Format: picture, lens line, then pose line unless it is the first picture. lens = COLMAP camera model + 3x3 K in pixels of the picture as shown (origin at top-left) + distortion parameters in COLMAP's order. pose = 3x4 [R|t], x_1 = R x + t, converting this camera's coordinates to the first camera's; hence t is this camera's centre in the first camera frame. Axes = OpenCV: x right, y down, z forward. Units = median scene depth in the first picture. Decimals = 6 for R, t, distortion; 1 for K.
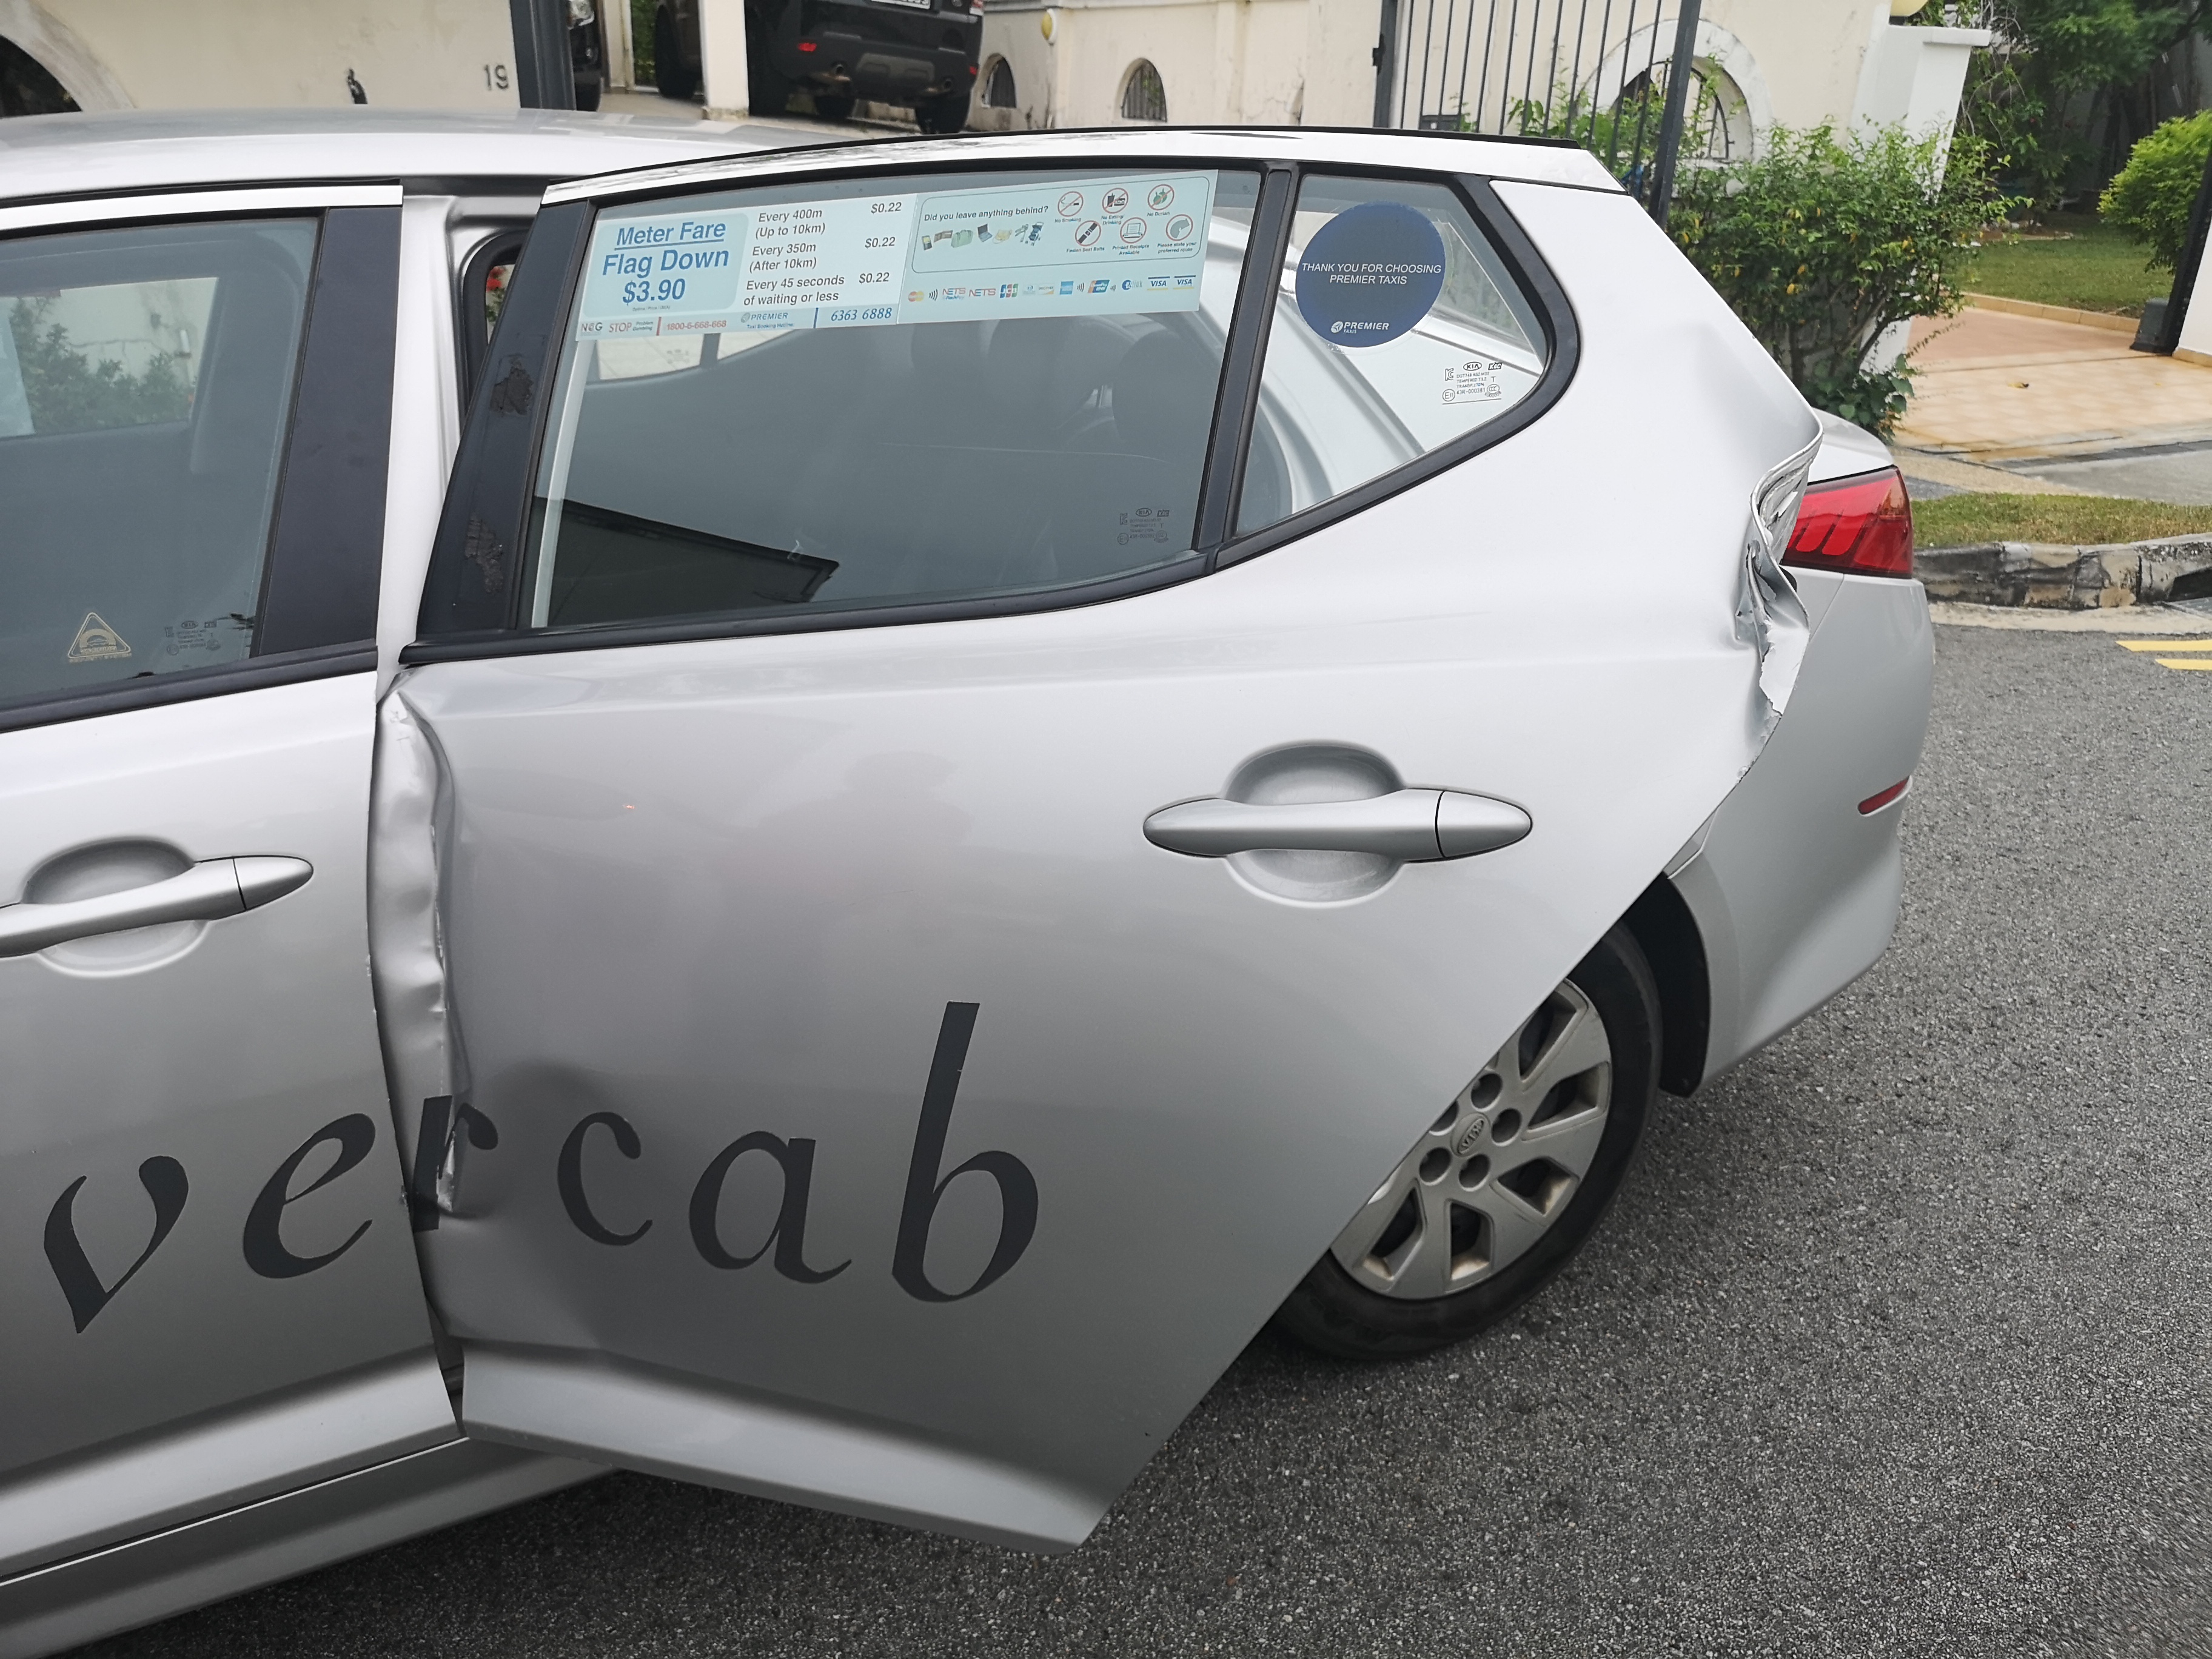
lens RADIAL K [[1692.9, 0, 1127.8], [0, 1692.9, 819.8], [0, 0, 1]] dist [0.020309, -0.003261]
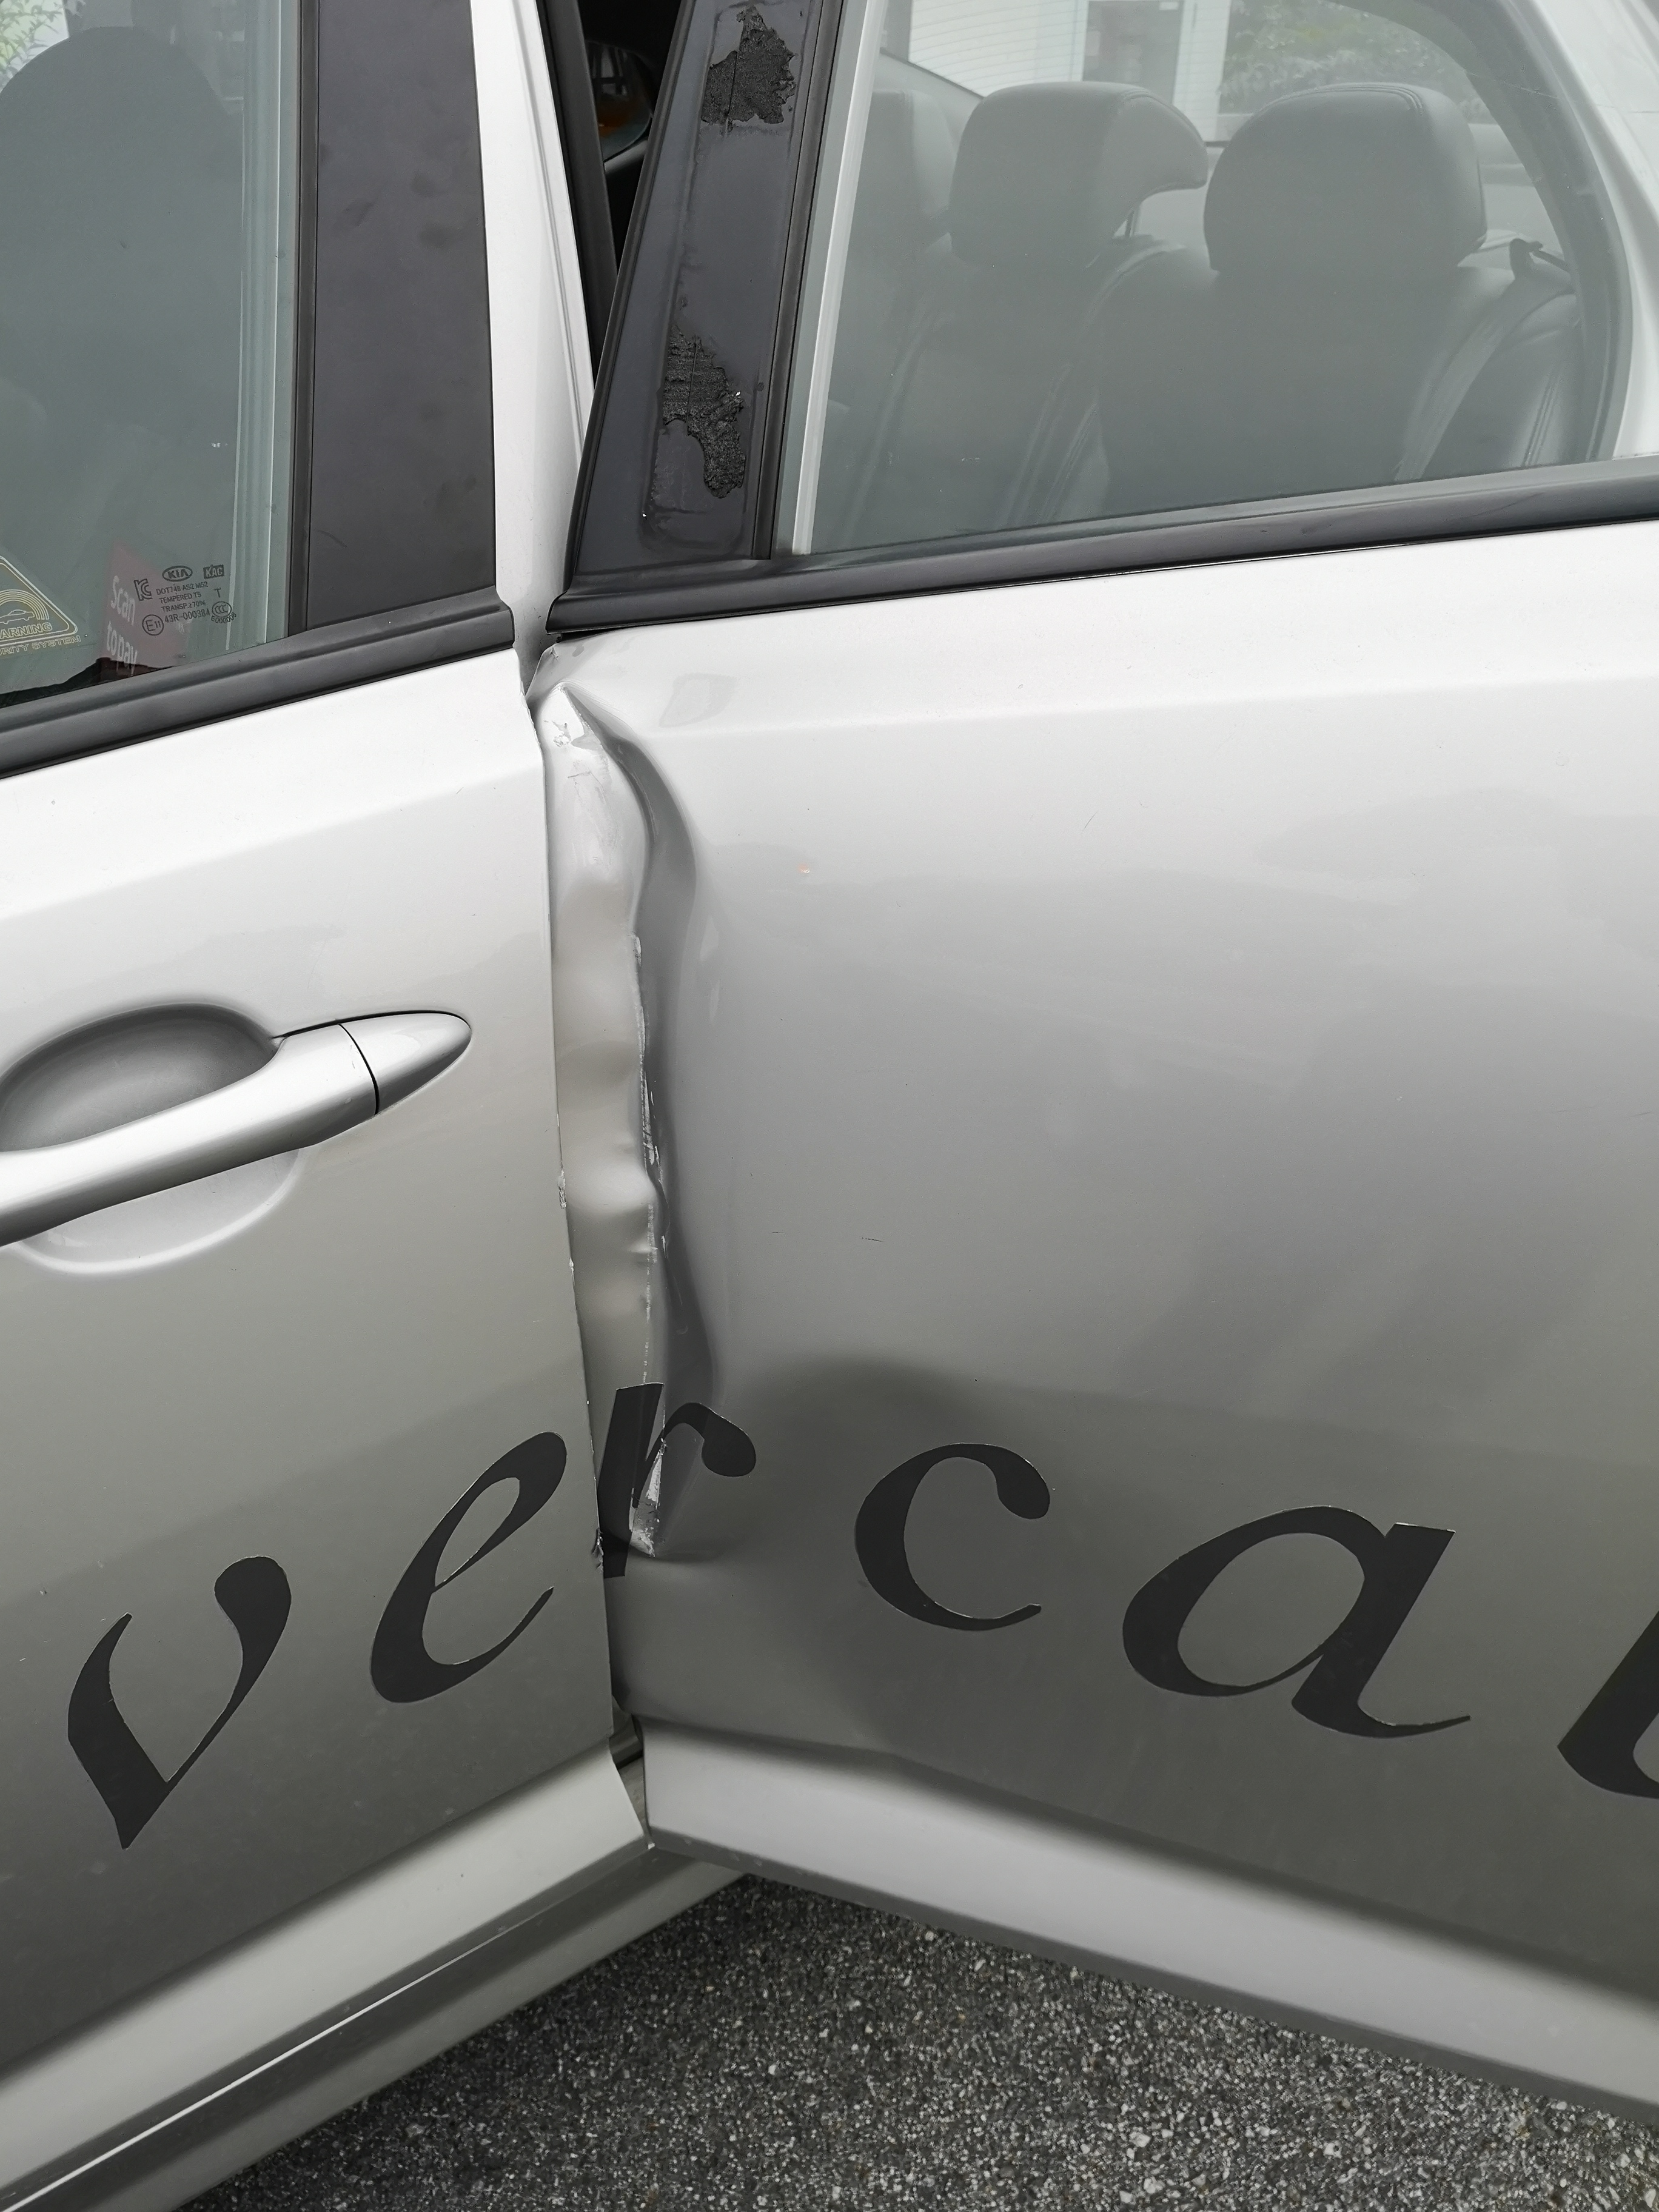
lens RADIAL K [[1692.9, 0, 834.6], [0, 1692.9, 1095.9], [0, 0, 1]] dist [0.020309, -0.003261]
pose [[0.998516, -0.020250, -0.050558, -0.328167], [0.027818, 0.987712, 0.153791, -0.028926], [0.046823, -0.154970, 0.986809, 0.464544]]
